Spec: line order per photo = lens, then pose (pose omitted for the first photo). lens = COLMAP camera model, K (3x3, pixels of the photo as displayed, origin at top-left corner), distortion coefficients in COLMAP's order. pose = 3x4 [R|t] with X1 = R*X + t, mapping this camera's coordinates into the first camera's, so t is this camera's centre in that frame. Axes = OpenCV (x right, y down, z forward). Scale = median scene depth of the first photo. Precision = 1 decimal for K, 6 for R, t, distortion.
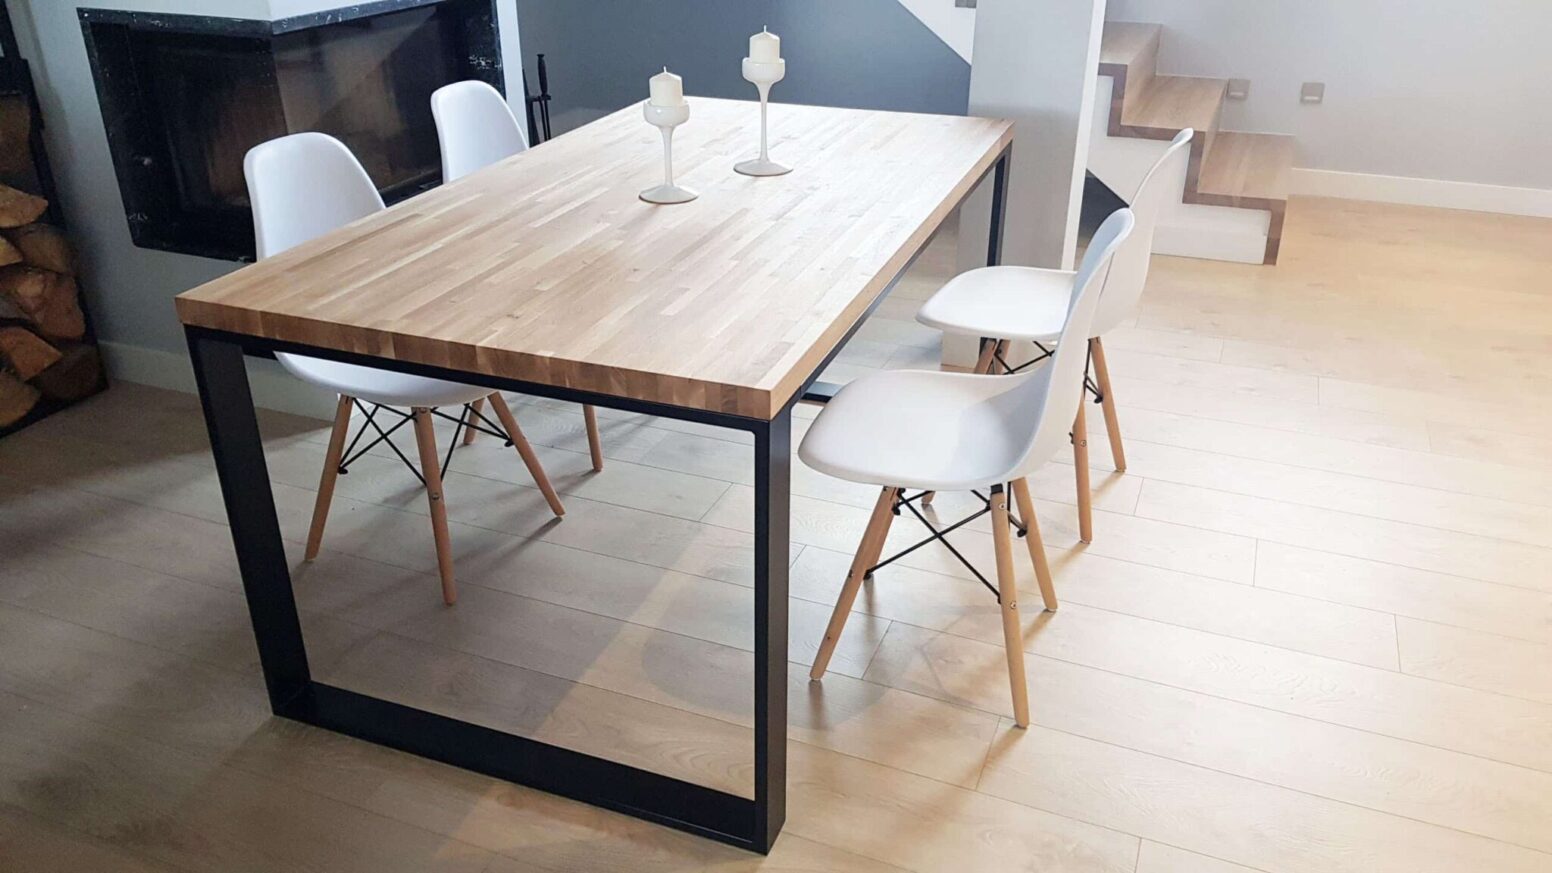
lens RADIAL K [[1197.8, 0, 777.5], [0, 1197.8, 432.8], [0, 0, 1]] dist [0.038354, -0.042790]
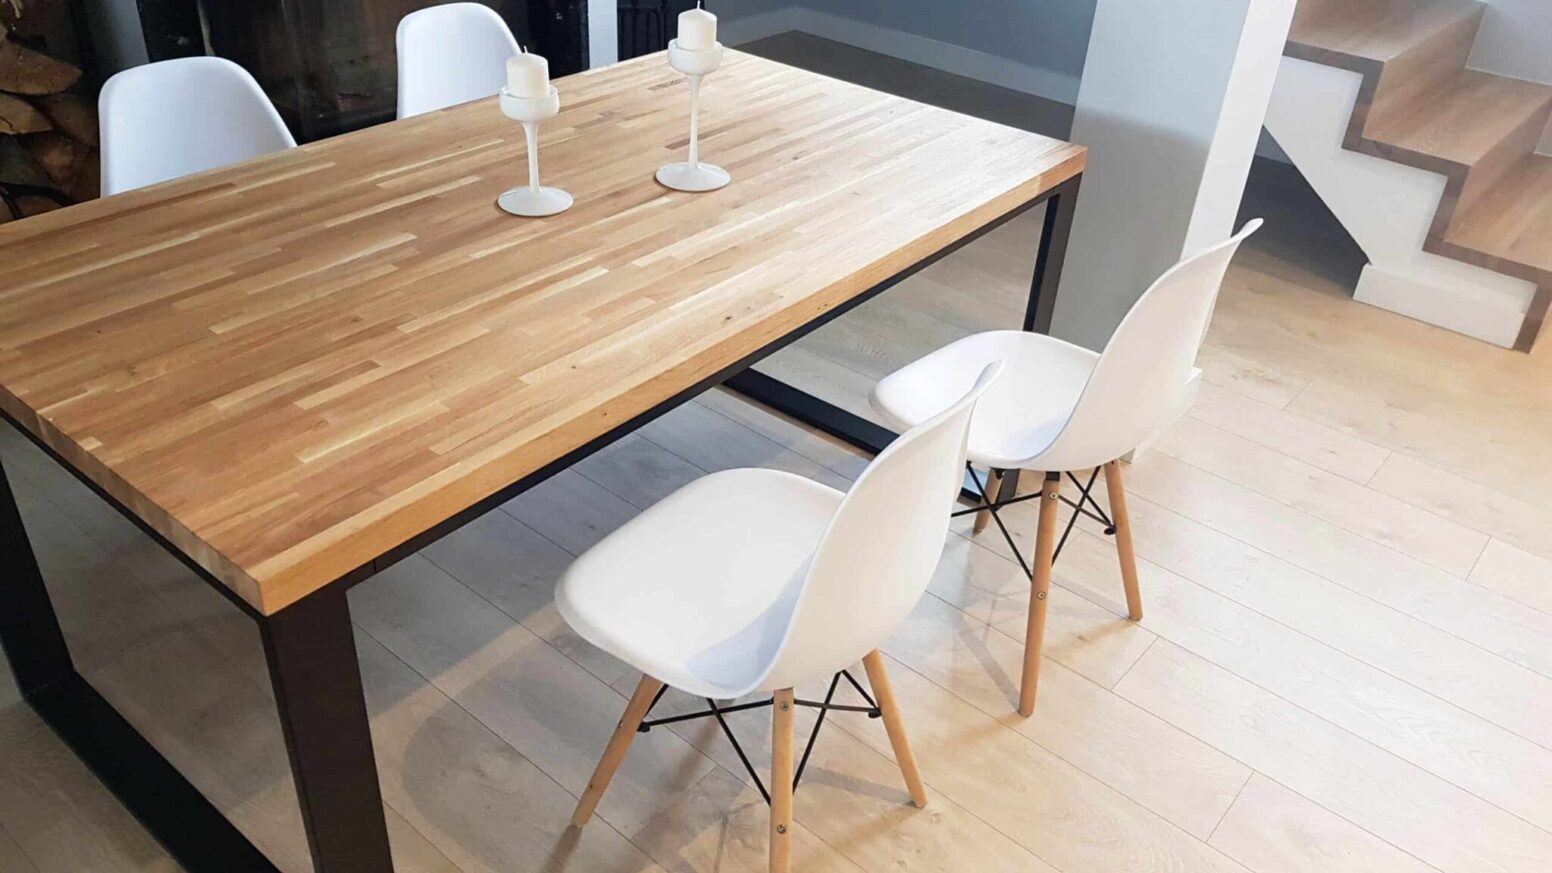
lens RADIAL K [[1197.8, 0, 763.0], [0, 1197.8, 455.1], [0, 0, 1]] dist [0.038354, -0.042790]
pose [[0.946820, 0.216884, -0.237682, 0.275832], [-0.188142, 0.972419, 0.137851, -0.168104], [0.261025, -0.085802, 0.961511, 0.240518]]
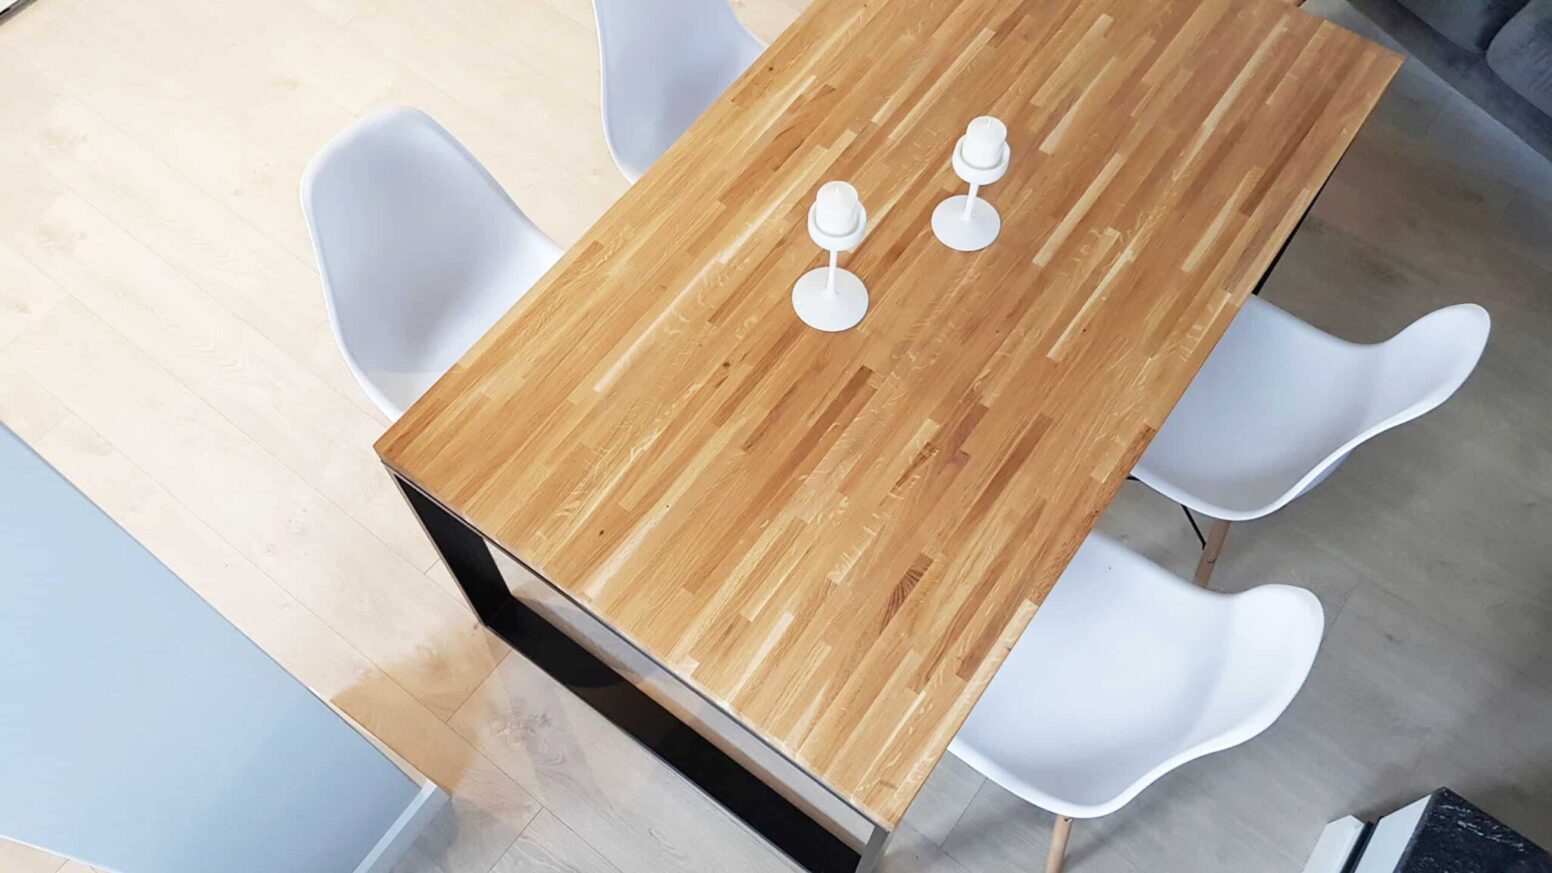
lens RADIAL K [[1197.8, 0, 756.2], [0, 1197.8, 462.7], [0, 0, 1]] dist [0.038354, -0.042790]
pose [[-0.961208, -0.245849, 0.125052, -0.093301], [0.122946, 0.023961, 0.992124, -1.044941], [-0.246909, 0.969012, 0.007195, 1.165316]]
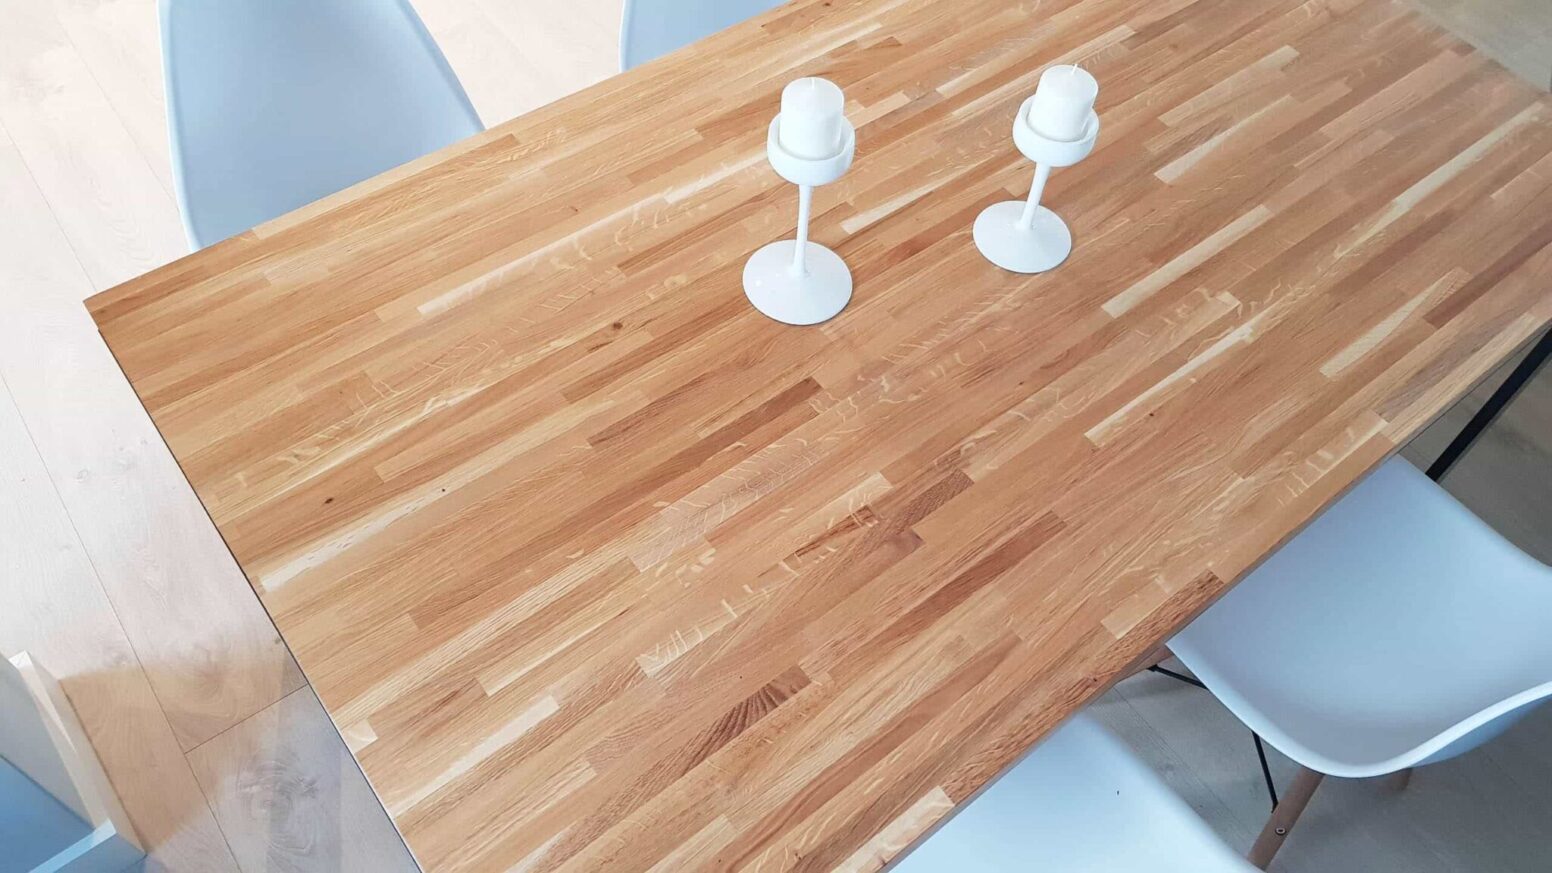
lens RADIAL K [[1197.8, 0, 791.5], [0, 1197.8, 431.4], [0, 0, 1]] dist [0.038354, -0.042790]
pose [[-0.852017, -0.458513, 0.252652, -0.184019], [0.170195, 0.213792, 0.961939, -0.757690], [-0.495076, 0.862589, -0.104117, 1.171259]]
